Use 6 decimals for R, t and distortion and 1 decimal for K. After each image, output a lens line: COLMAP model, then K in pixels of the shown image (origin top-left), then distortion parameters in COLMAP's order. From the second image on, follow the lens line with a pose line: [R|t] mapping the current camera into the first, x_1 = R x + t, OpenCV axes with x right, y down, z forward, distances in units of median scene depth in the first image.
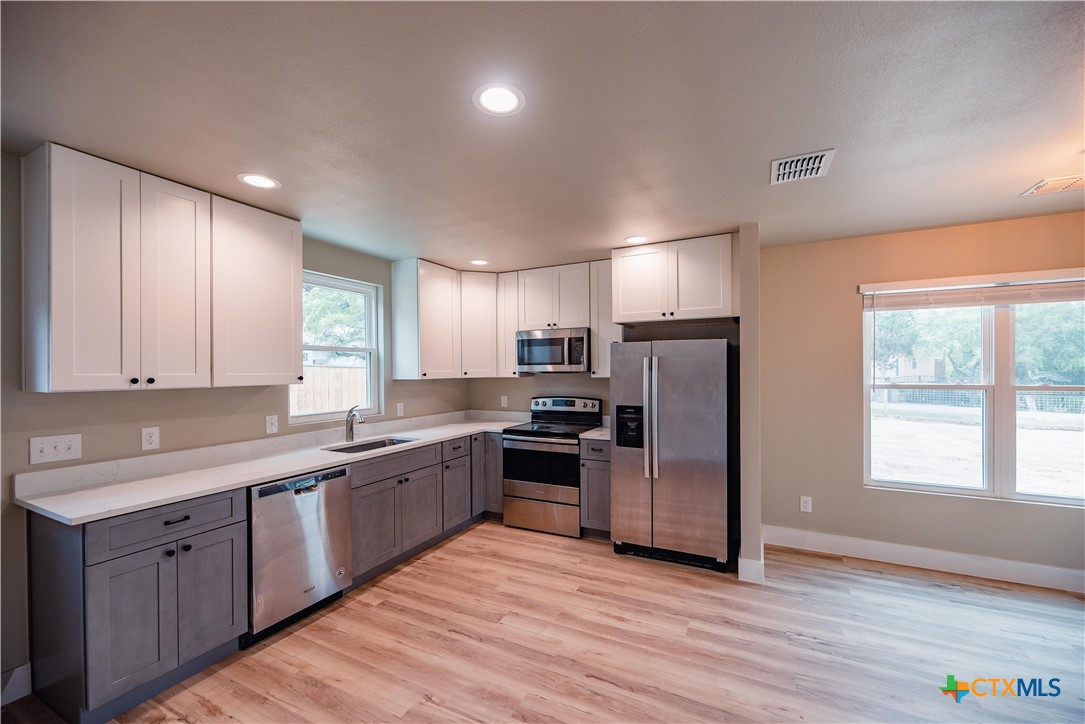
lens RADIAL K [[441.2, 0, 542.5], [0, 441.2, 362.0], [0, 0, 1]] dist [0.003910, 0.000147]
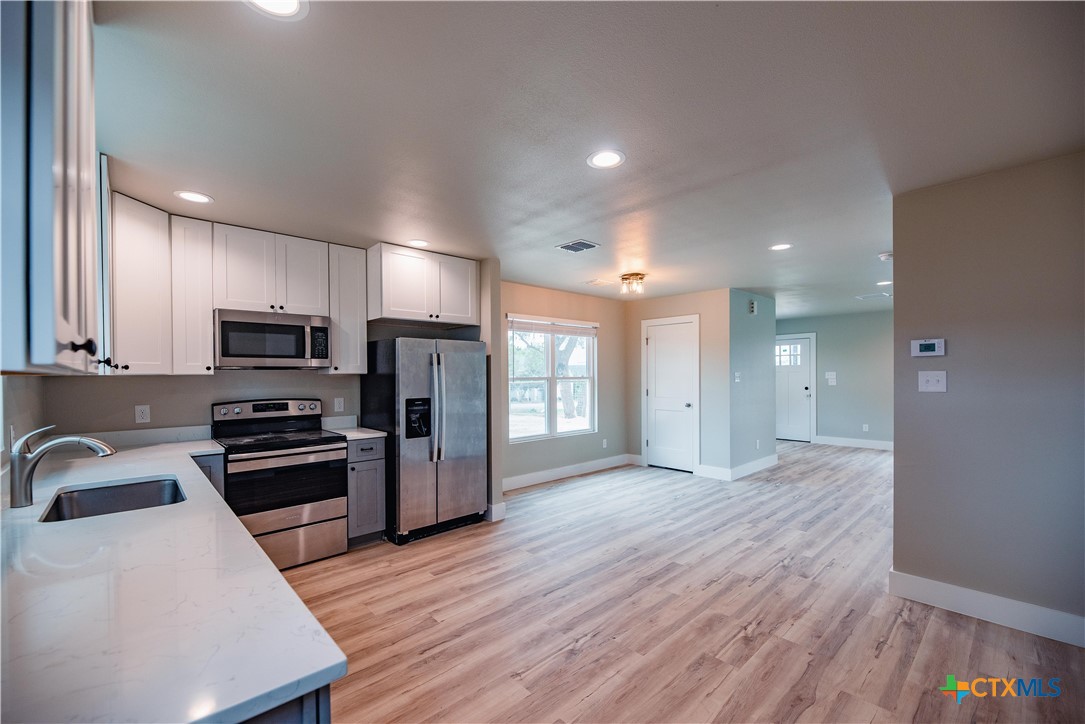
lens RADIAL K [[452.4, 0, 544.7], [0, 452.4, 372.6], [0, 0, 1]] dist [0.017808, -0.000121]
pose [[0.343603, 0.008185, 0.939079, -0.763000], [-0.008659, 0.999947, -0.005547, 0.043121], [-0.939075, -0.006226, 0.343656, 0.362677]]
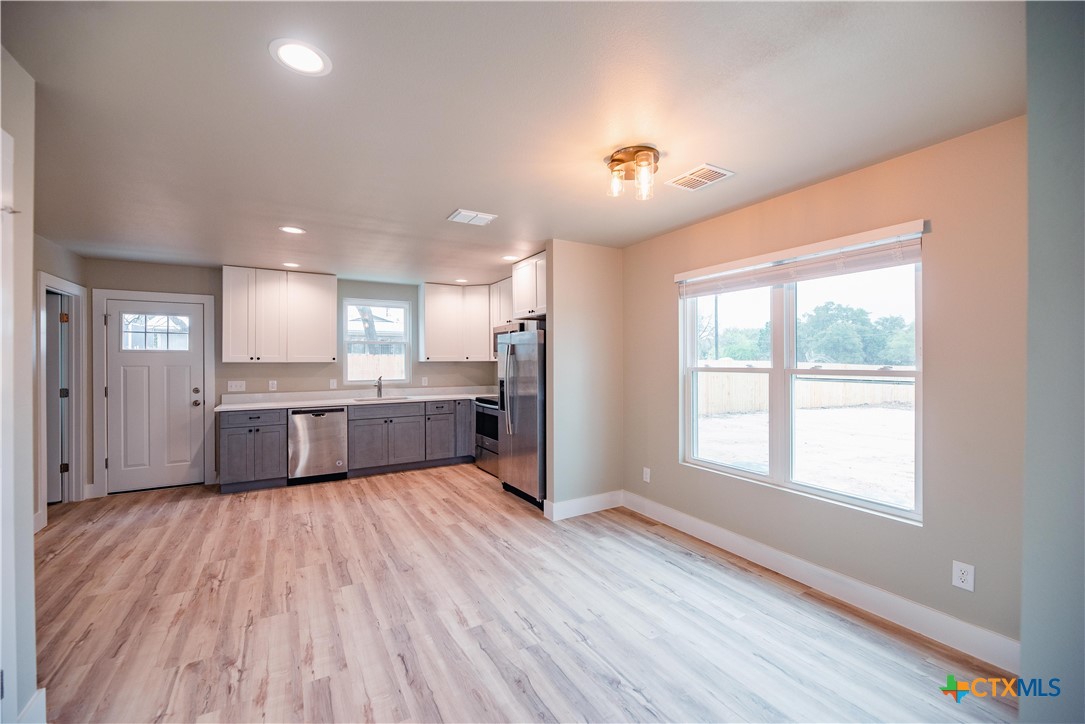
lens RADIAL K [[441.2, 0, 542.5], [0, 441.2, 362.0], [0, 0, 1]] dist [0.003910, 0.000147]
pose [[0.839106, 0.006347, -0.543932, 1.090433], [0.004013, 0.999833, 0.017857, 0.018329], [0.543954, -0.017166, 0.838940, -0.074693]]
